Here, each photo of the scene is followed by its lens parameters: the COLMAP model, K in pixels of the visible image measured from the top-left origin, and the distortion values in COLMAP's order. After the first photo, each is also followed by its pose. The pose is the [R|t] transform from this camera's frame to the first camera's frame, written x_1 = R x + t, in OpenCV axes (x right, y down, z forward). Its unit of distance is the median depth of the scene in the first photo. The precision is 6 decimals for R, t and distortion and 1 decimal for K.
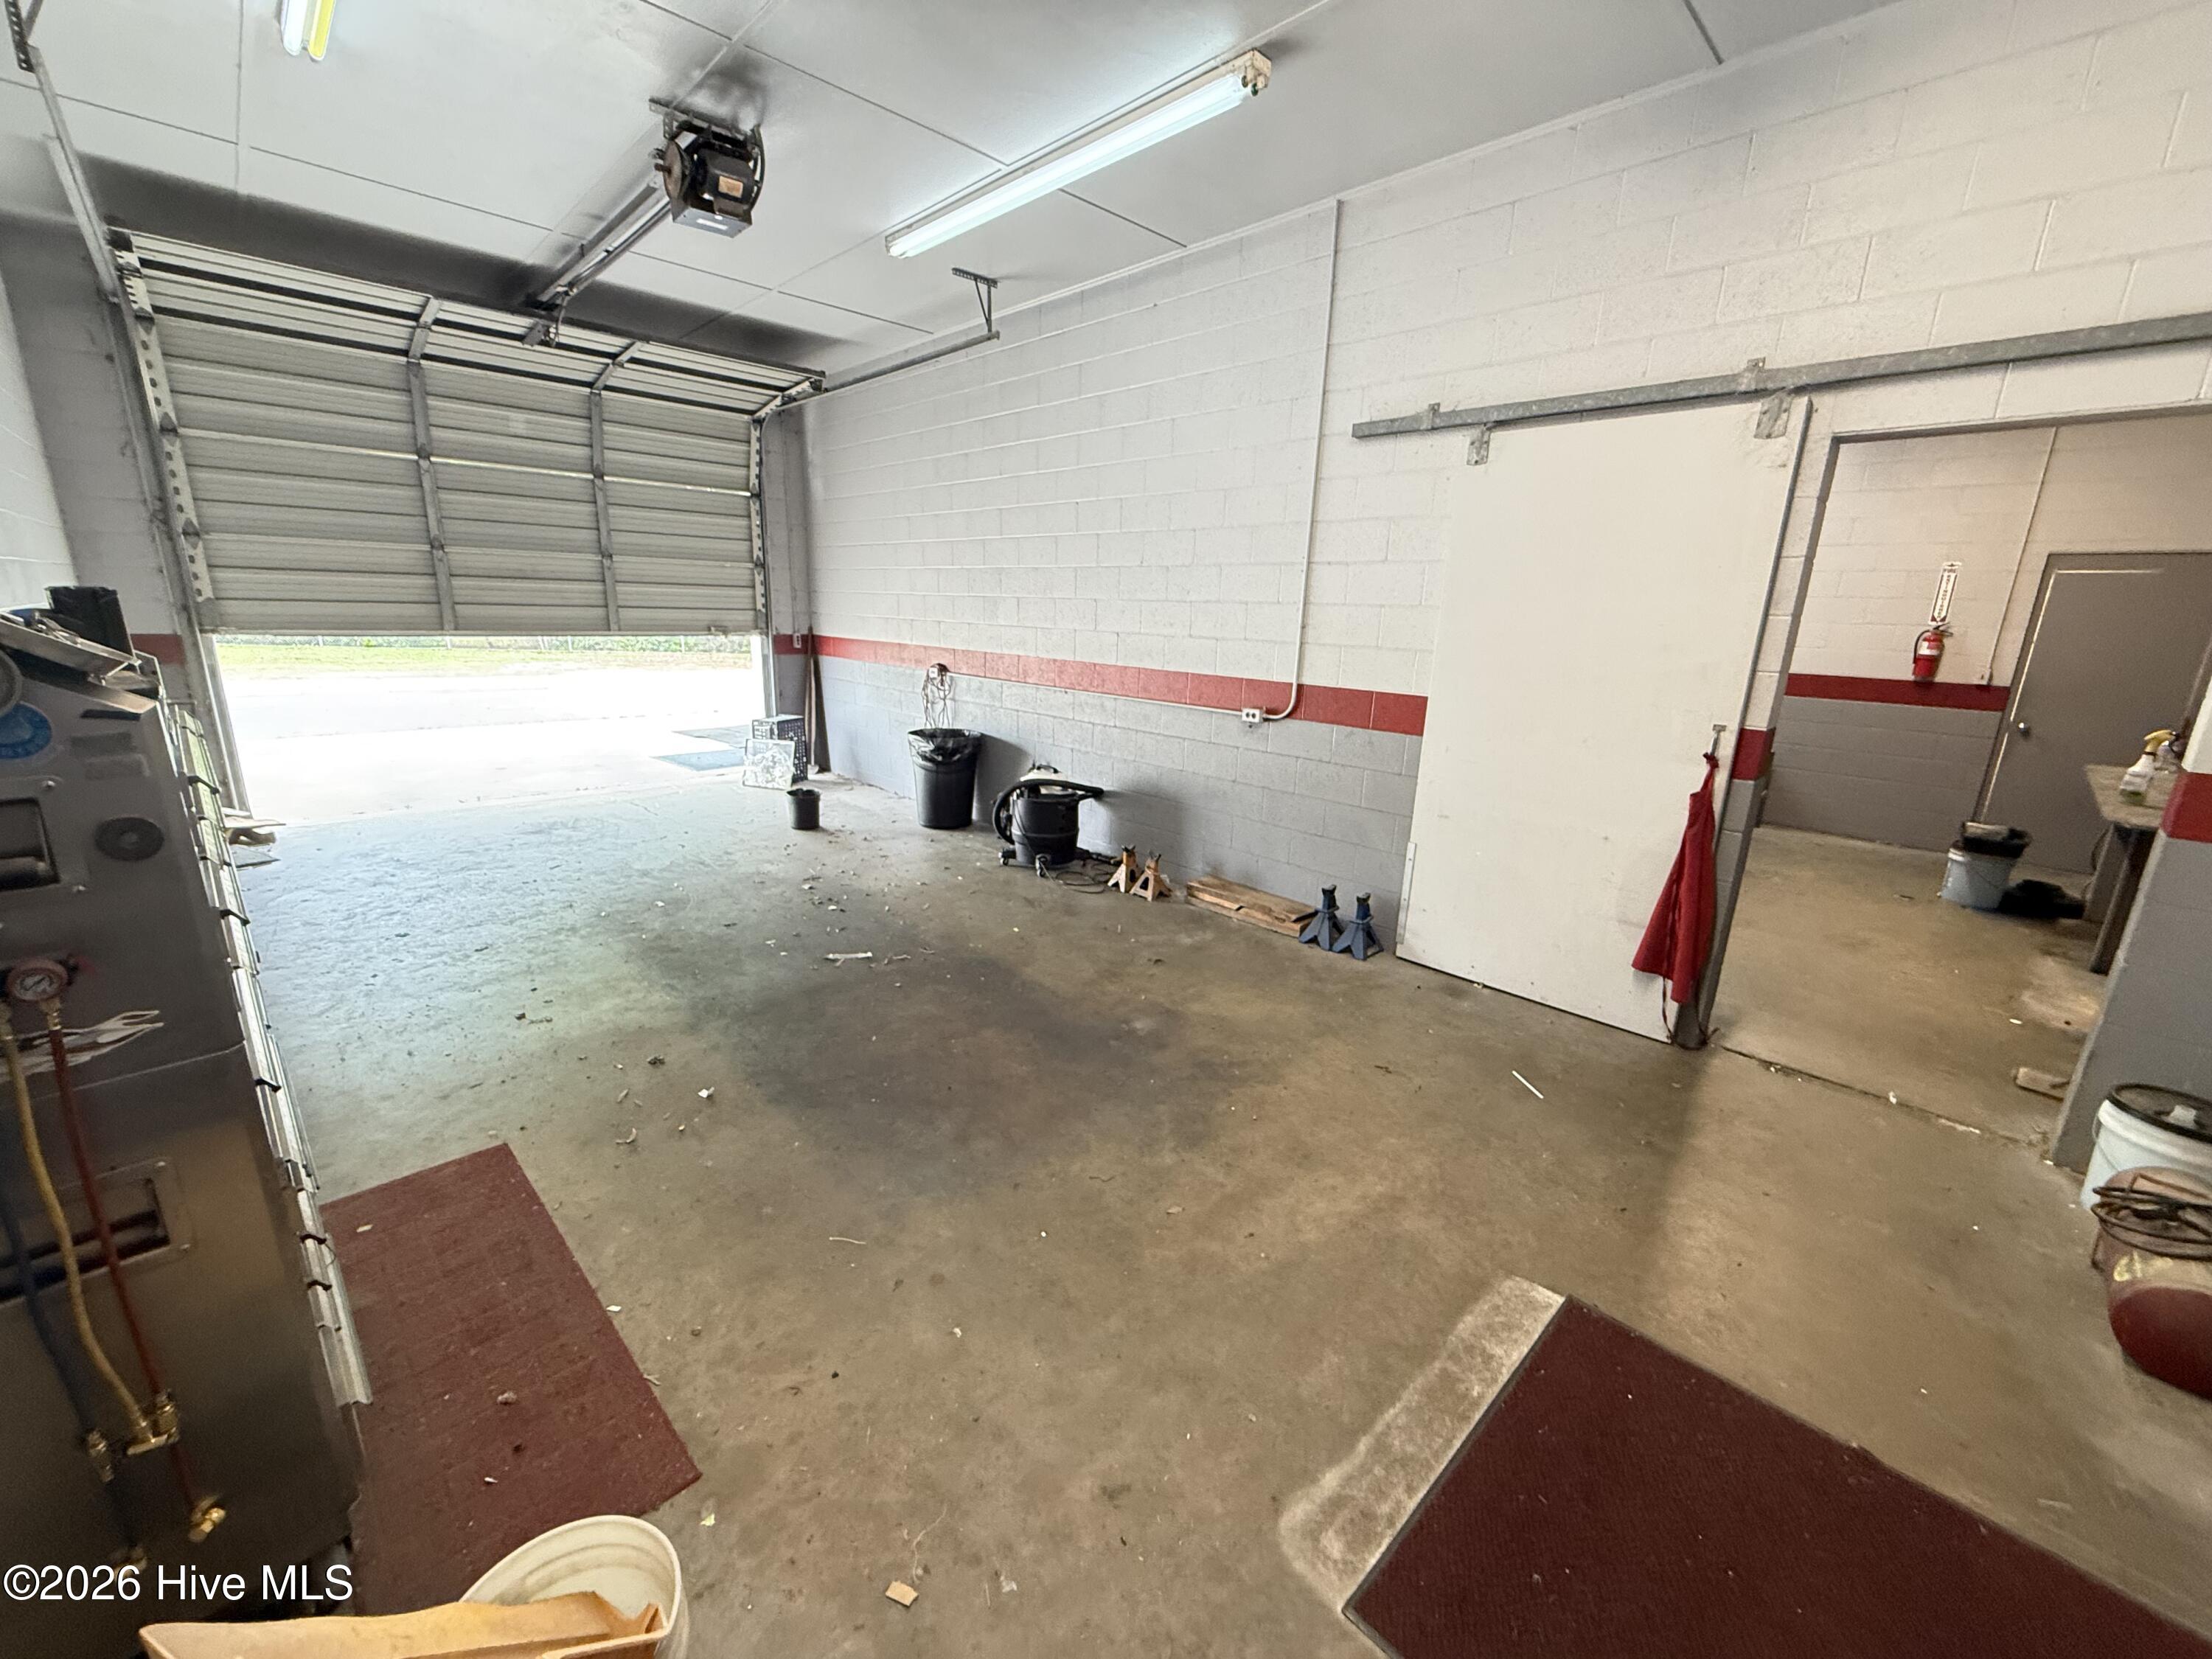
lens RADIAL K [[876.1, 0, 1100.8], [0, 876.1, 831.1], [0, 0, 1]] dist [0.000718, -0.000258]
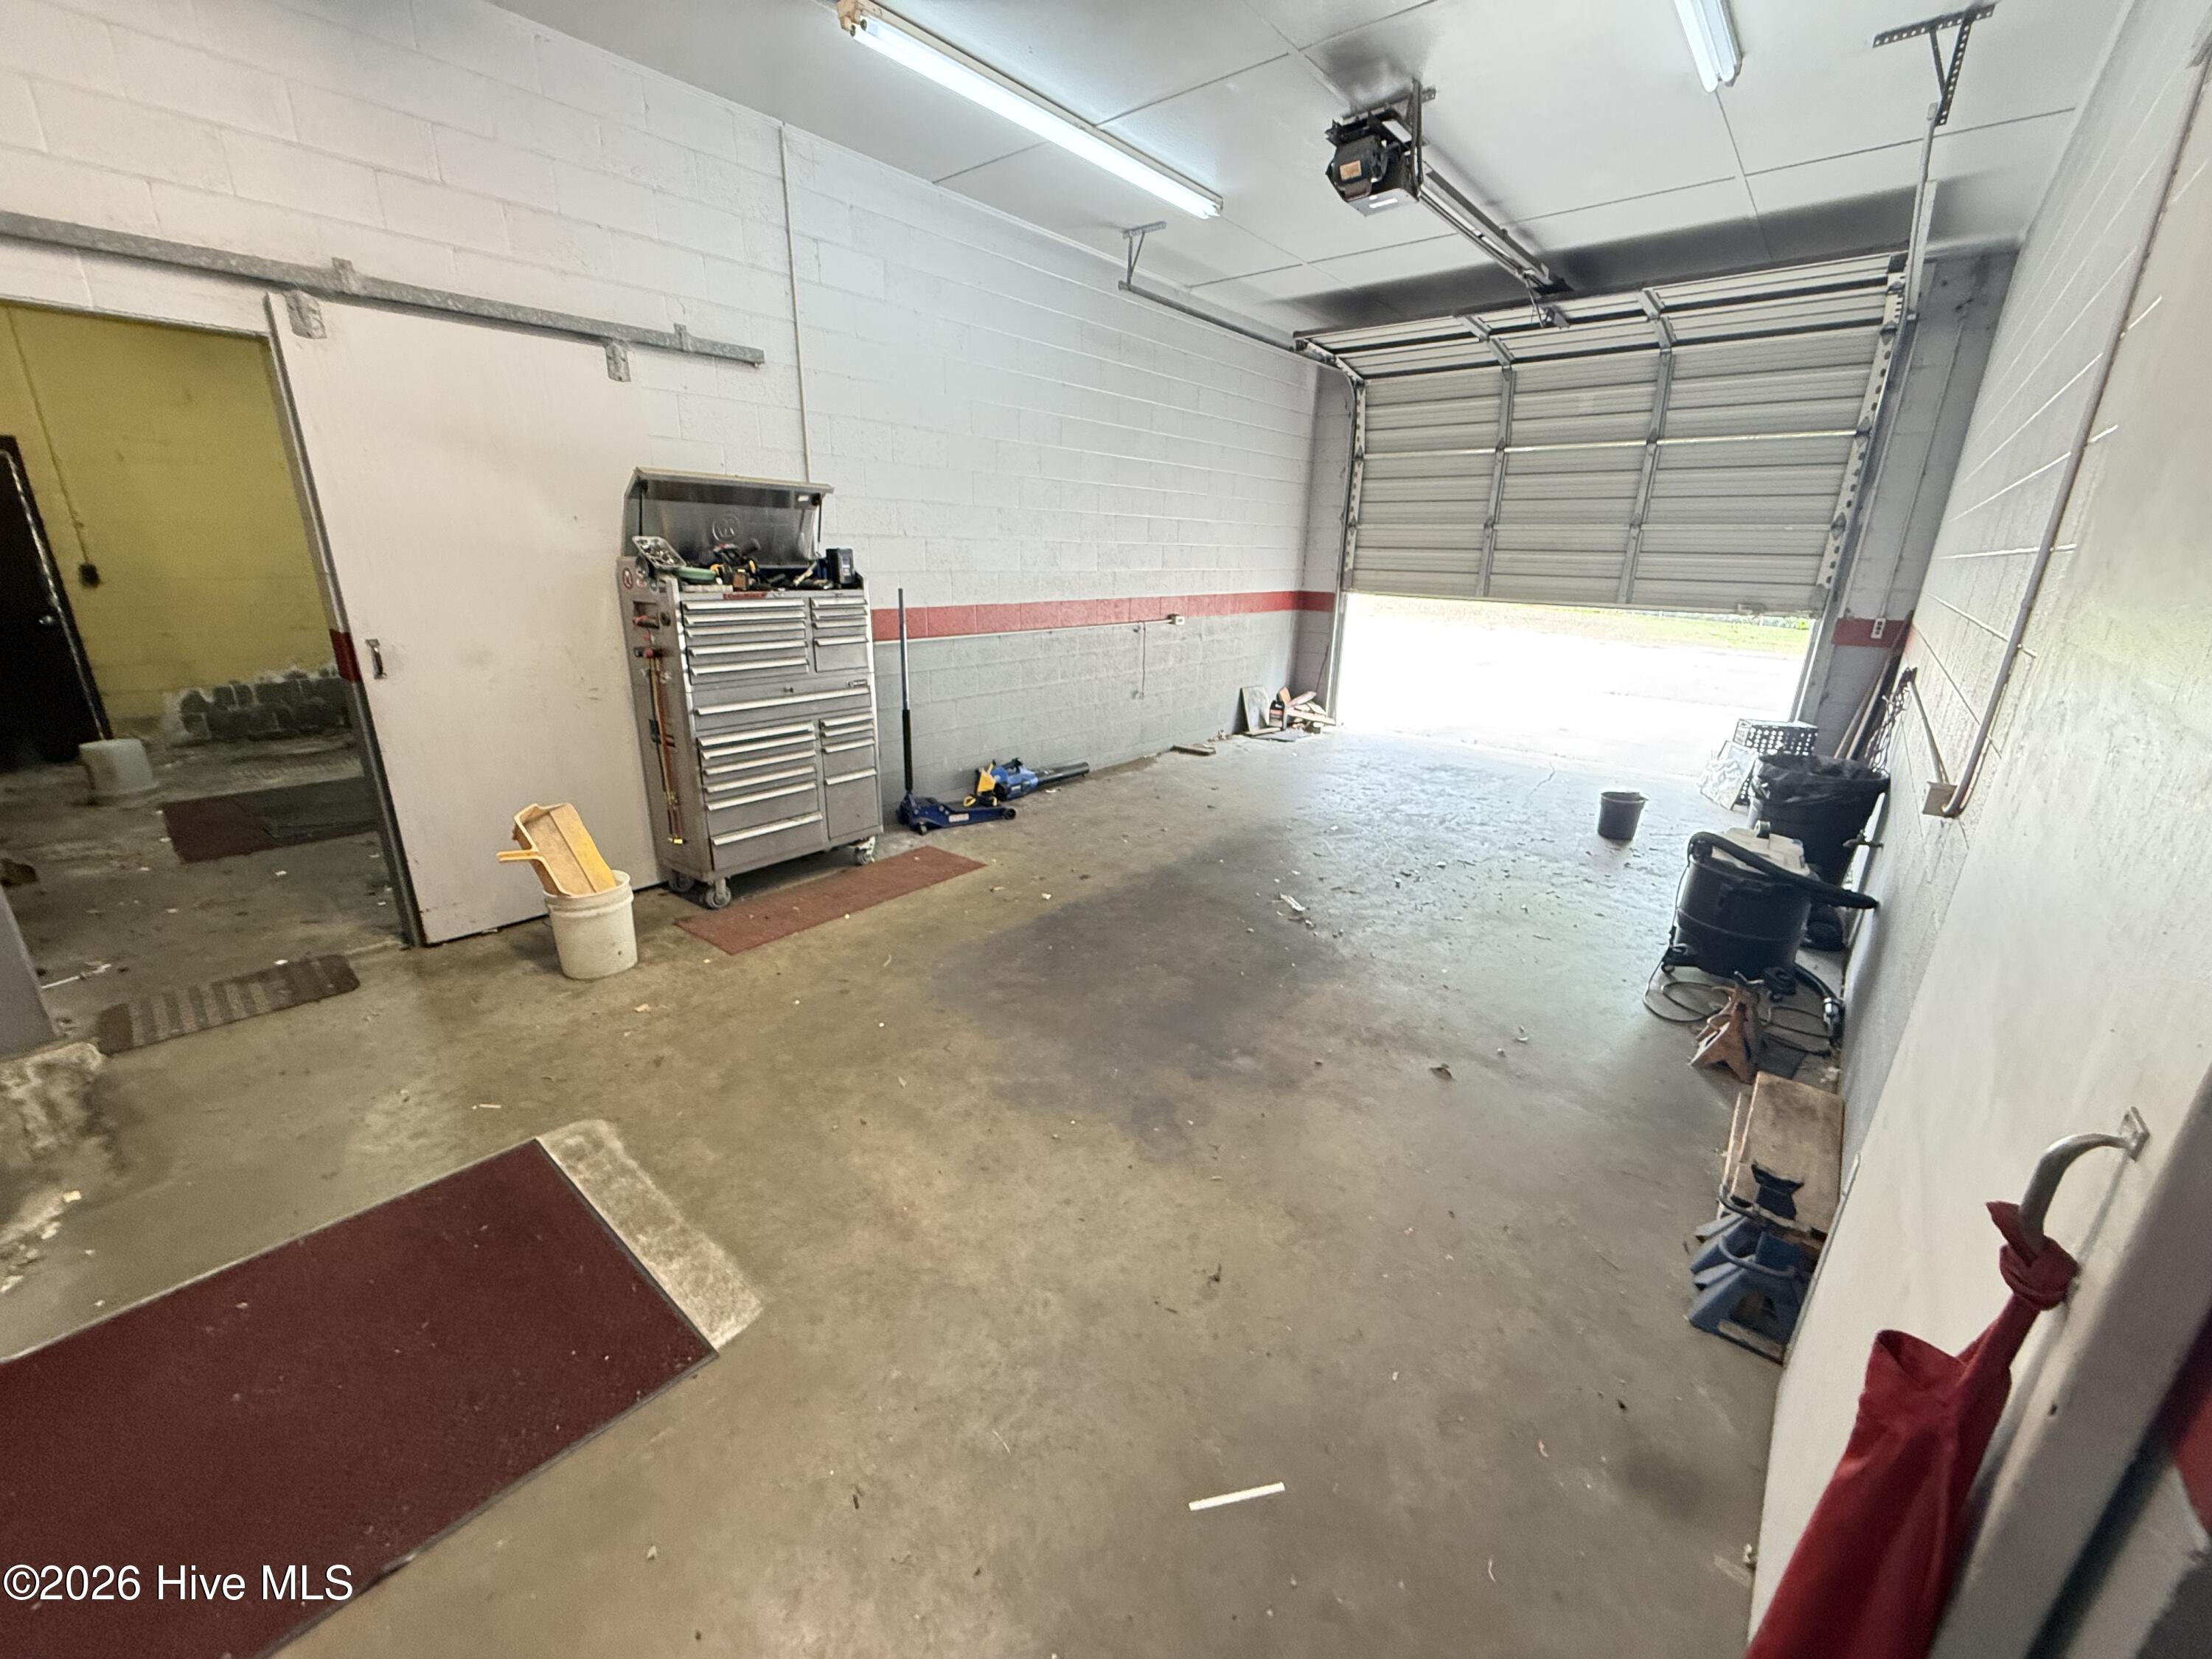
lens RADIAL K [[876.1, 0, 1100.8], [0, 876.1, 831.1], [0, 0, 1]] dist [0.000718, -0.000258]
pose [[0.103940, 0.277267, -0.955154, 0.793570], [-0.265757, 0.933180, 0.241969, -0.154404], [0.958420, 0.228689, 0.170680, 0.701262]]
